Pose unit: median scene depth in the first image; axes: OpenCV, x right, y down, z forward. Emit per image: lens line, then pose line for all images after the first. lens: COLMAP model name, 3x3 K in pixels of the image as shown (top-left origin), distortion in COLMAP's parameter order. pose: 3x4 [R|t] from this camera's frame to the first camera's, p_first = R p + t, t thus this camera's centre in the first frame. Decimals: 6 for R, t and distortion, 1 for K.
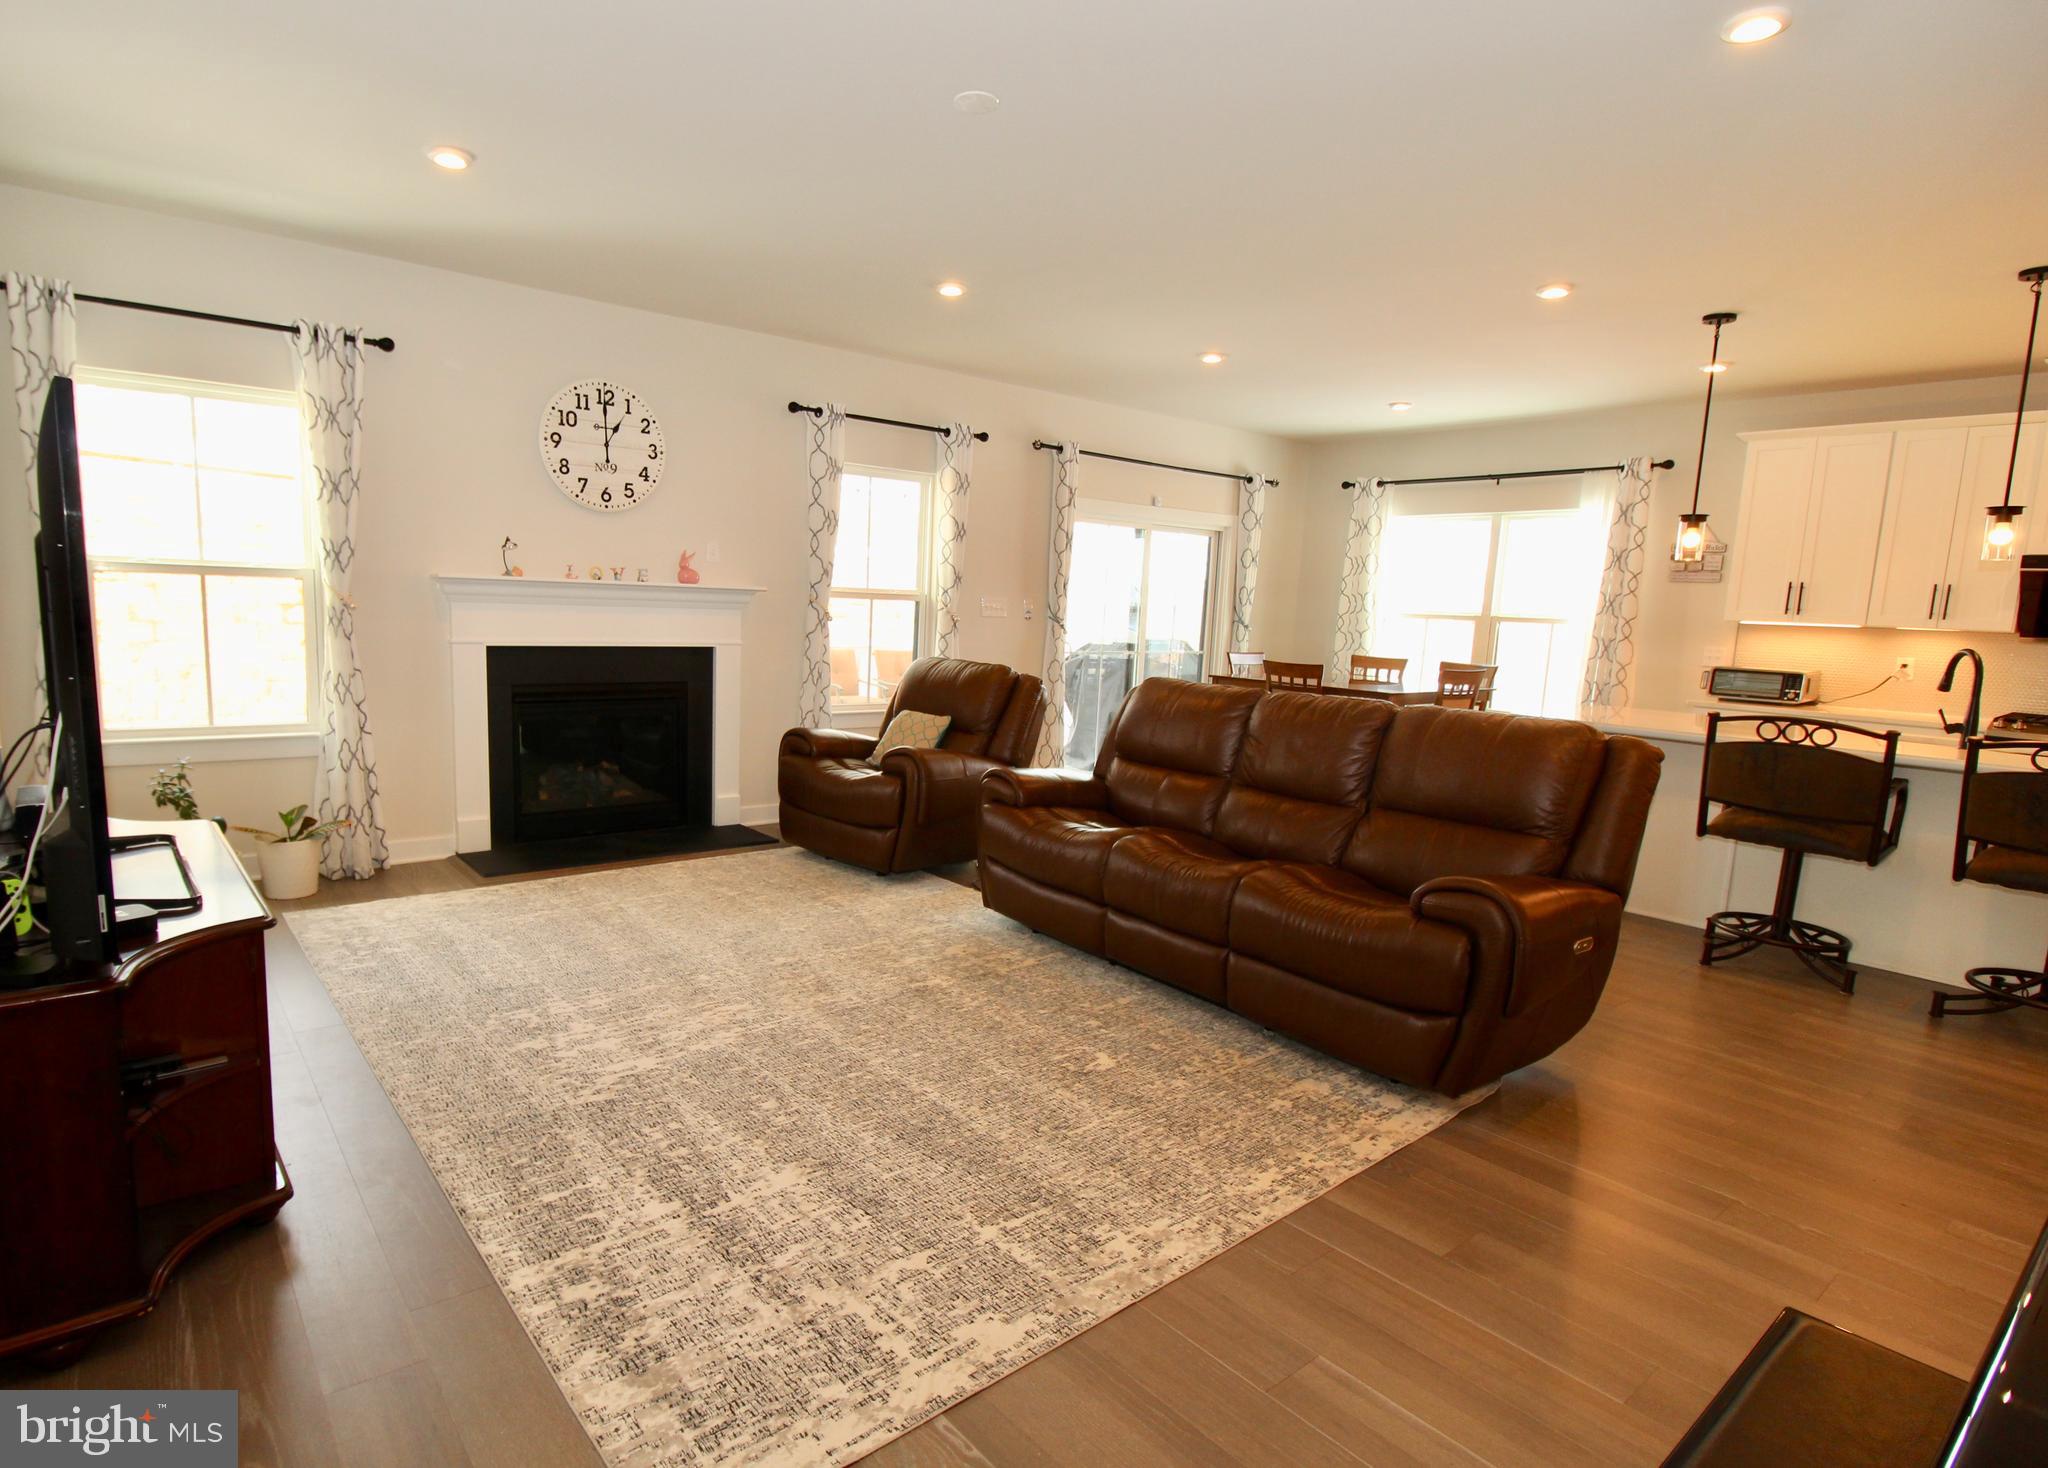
lens RADIAL K [[1046.4, 0, 929.8], [0, 1046.4, 756.6], [0, 0, 1]] dist [-0.002612, -0.013453]
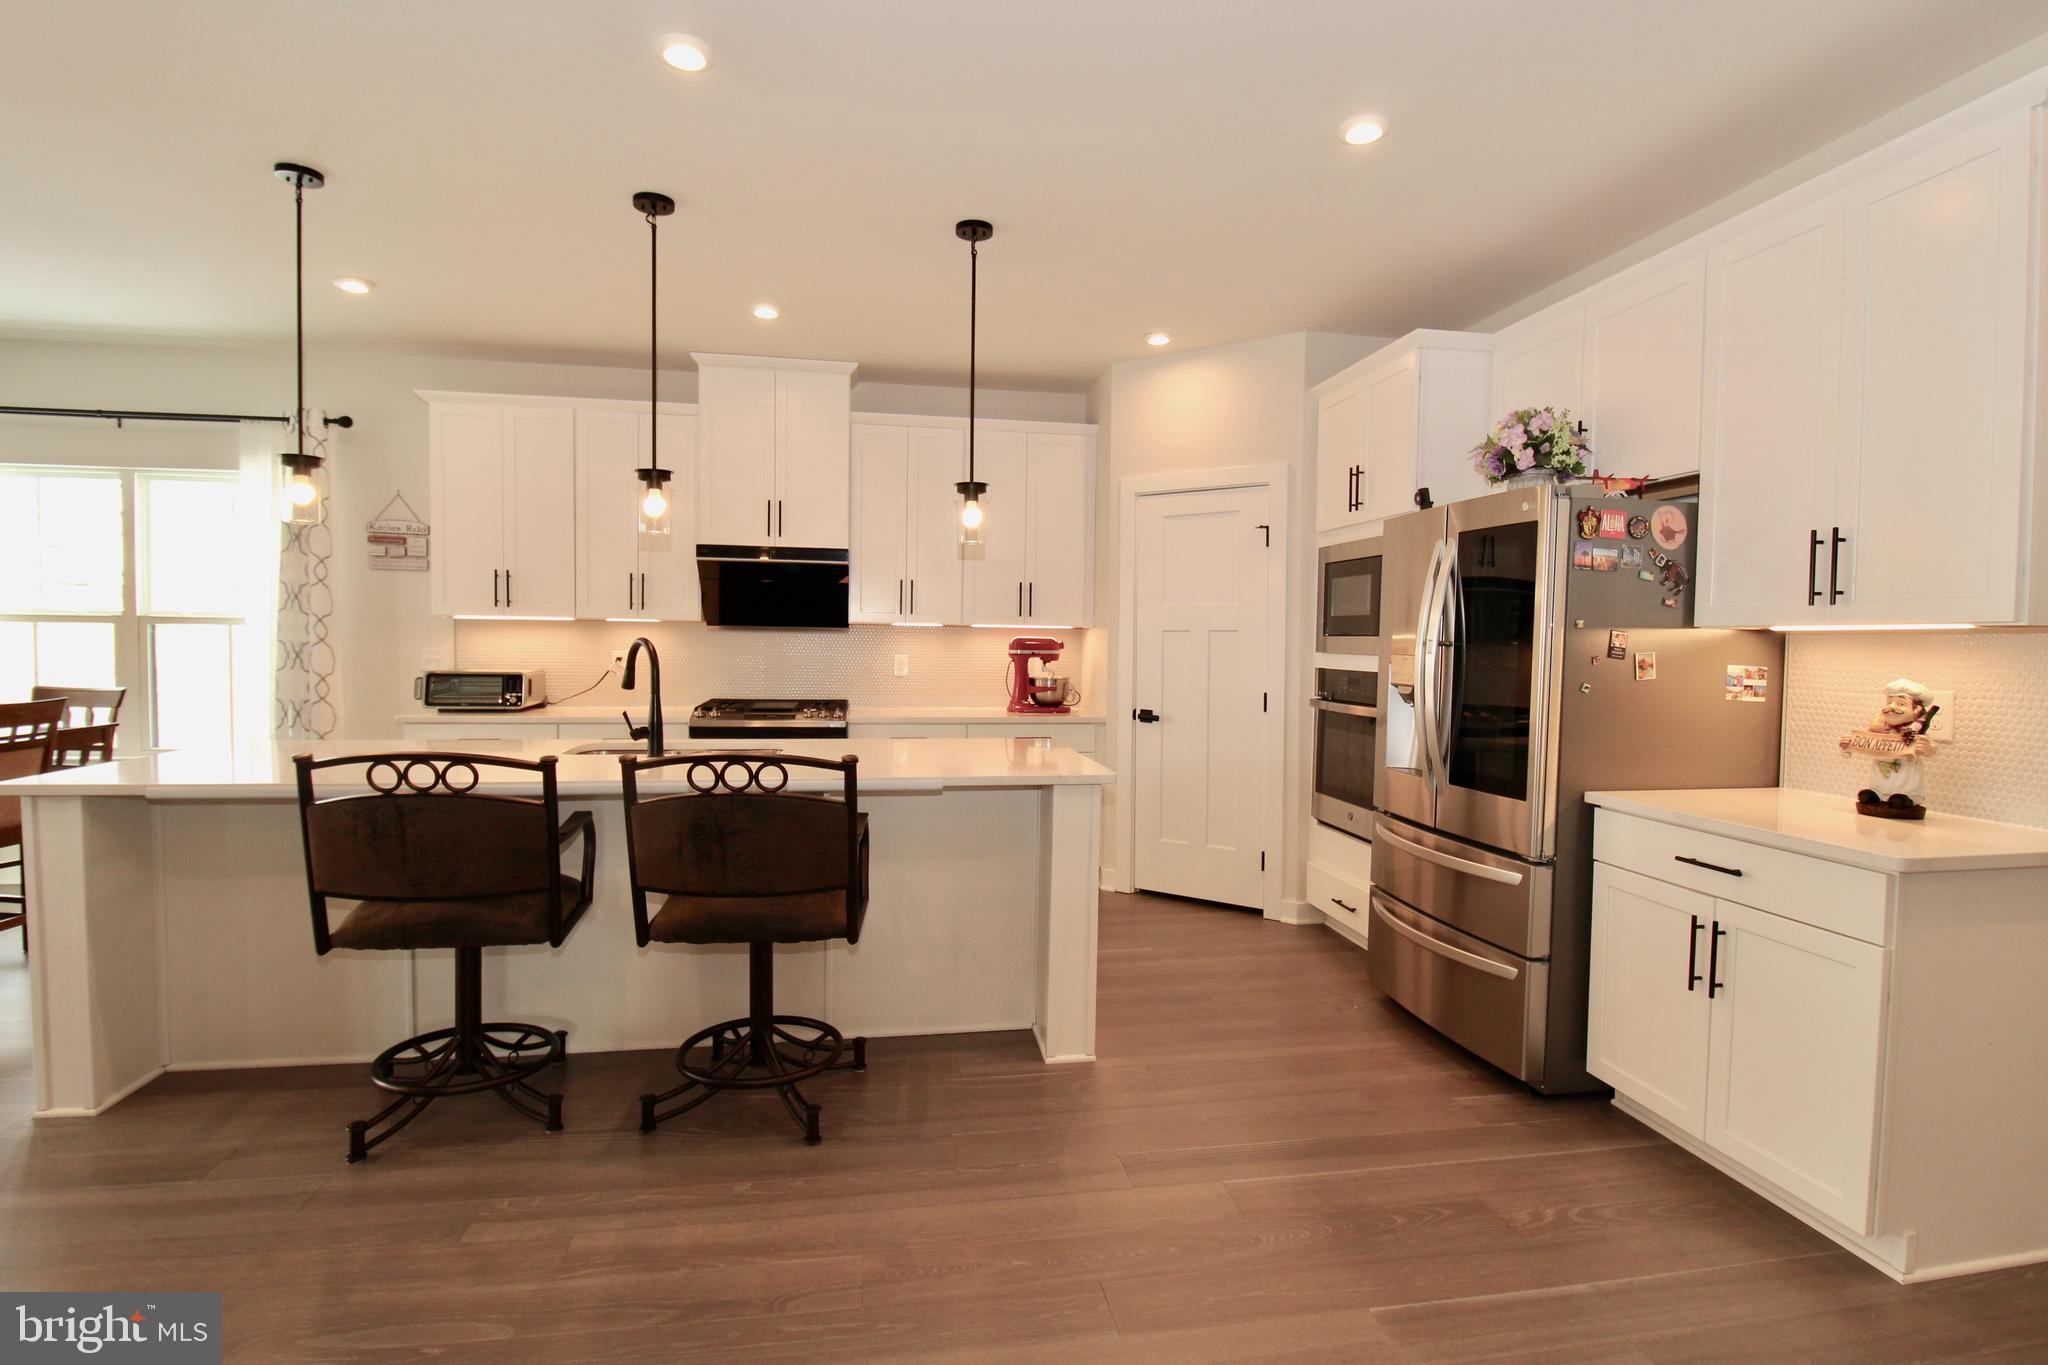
lens RADIAL K [[993.8, 0, 1024.0], [0, 993.8, 682.5], [0, 0, 1]] dist [-0.015673, -0.000887]
pose [[0.460885, -0.065860, 0.885013, 0.310140], [0.131009, 0.991366, 0.005550, -0.023031], [-0.877737, 0.113387, 0.465534, 0.251708]]
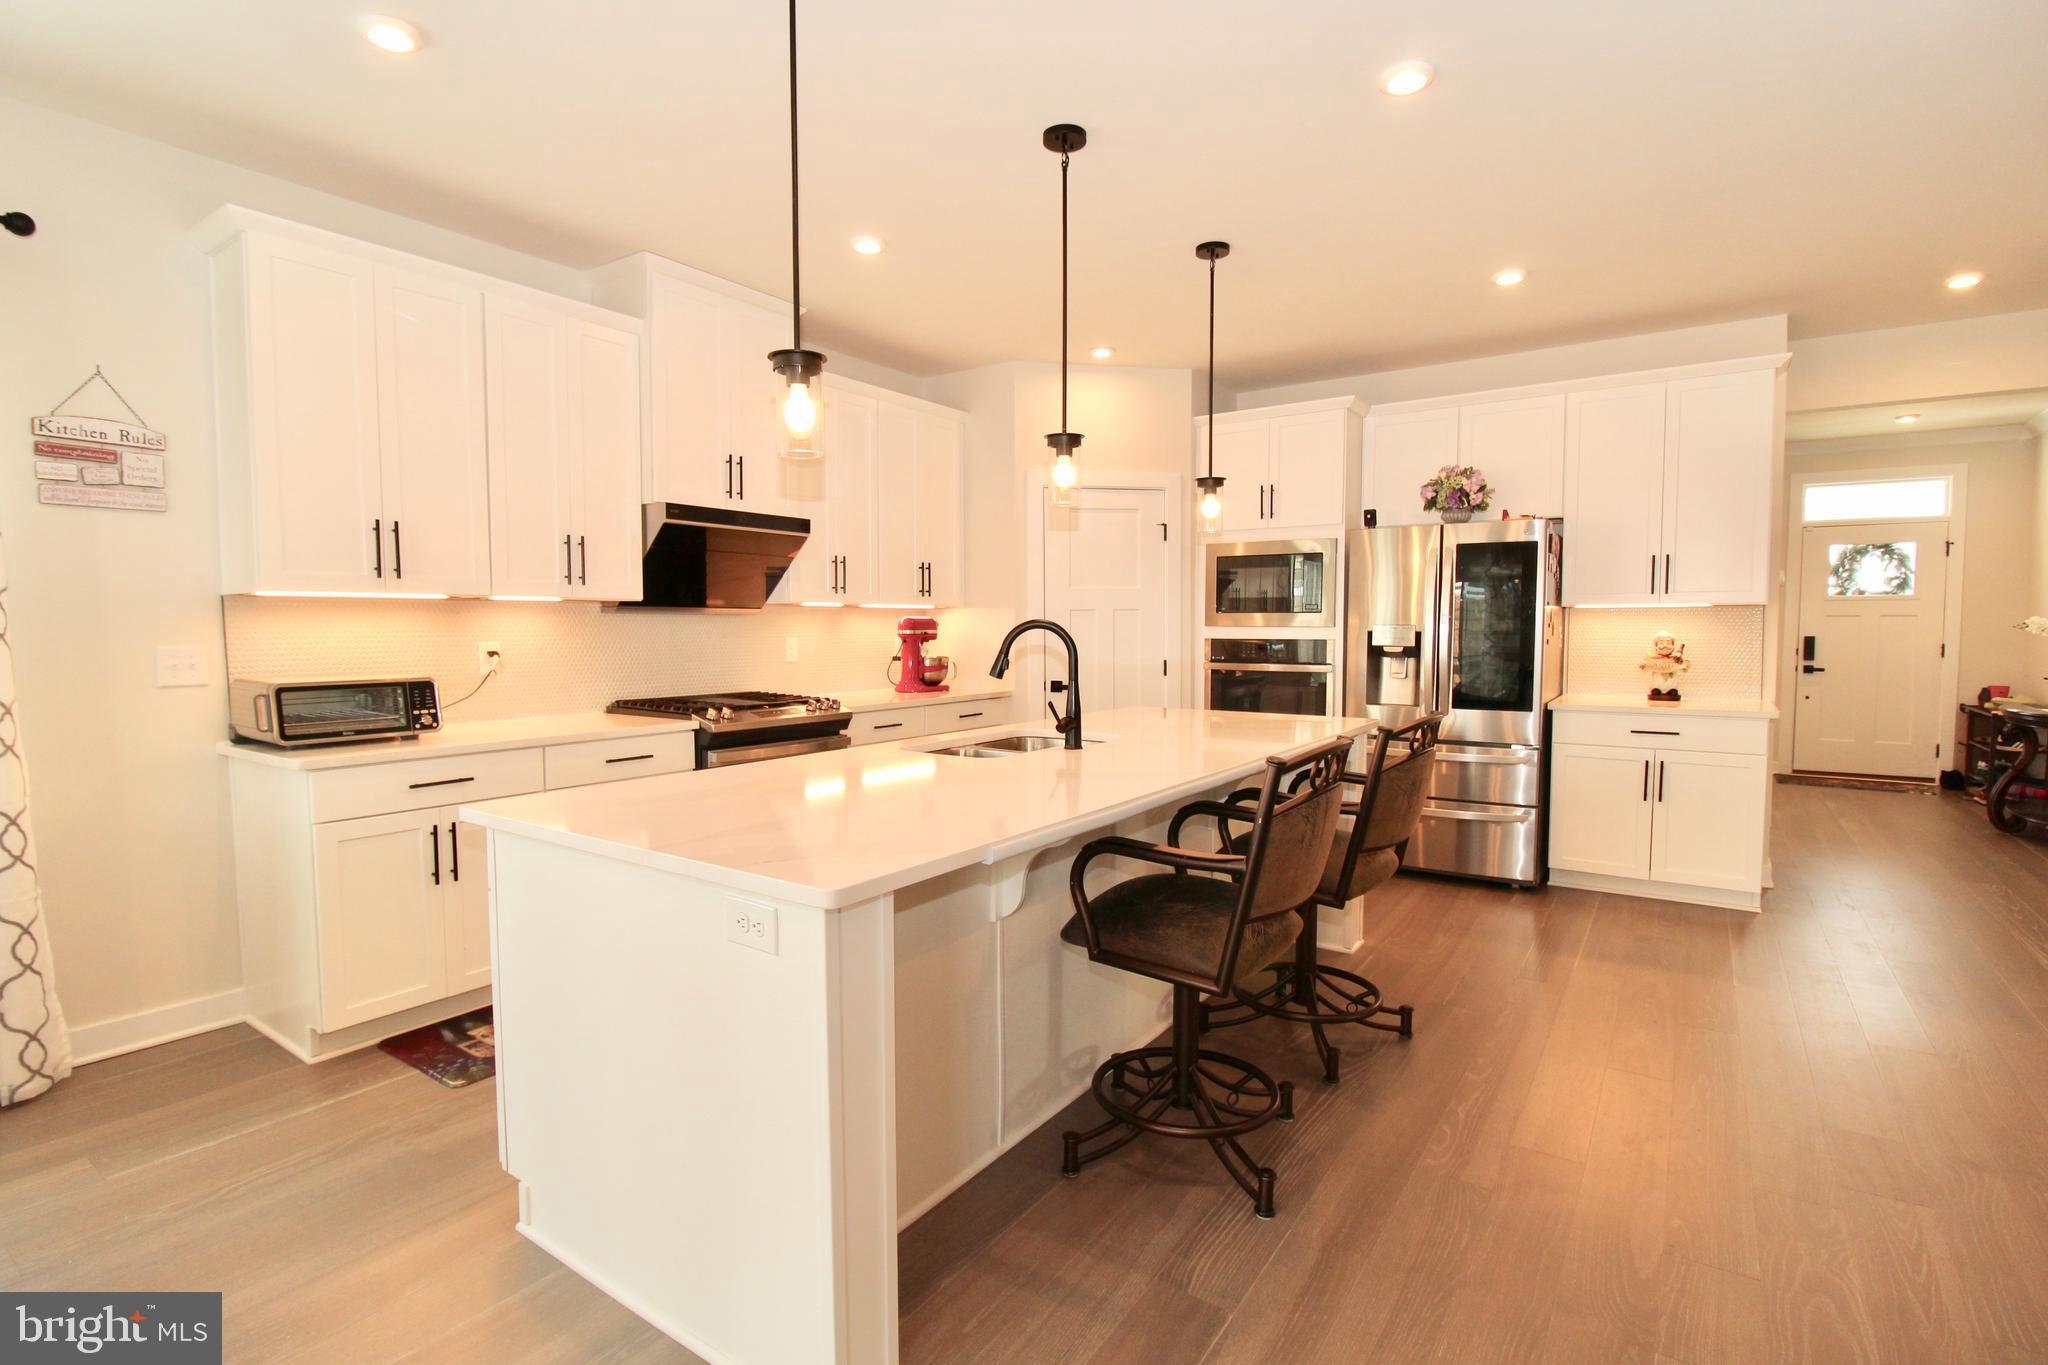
lens RADIAL K [[971.1, 0, 1010.2], [0, 971.1, 691.5], [0, 0, 1]] dist [-0.017829, -0.000372]
pose [[-0.303370, -0.098469, 0.947771, 0.241445], [0.130889, 0.980911, 0.143808, -0.112478], [-0.943841, 0.167680, -0.284690, 0.876477]]
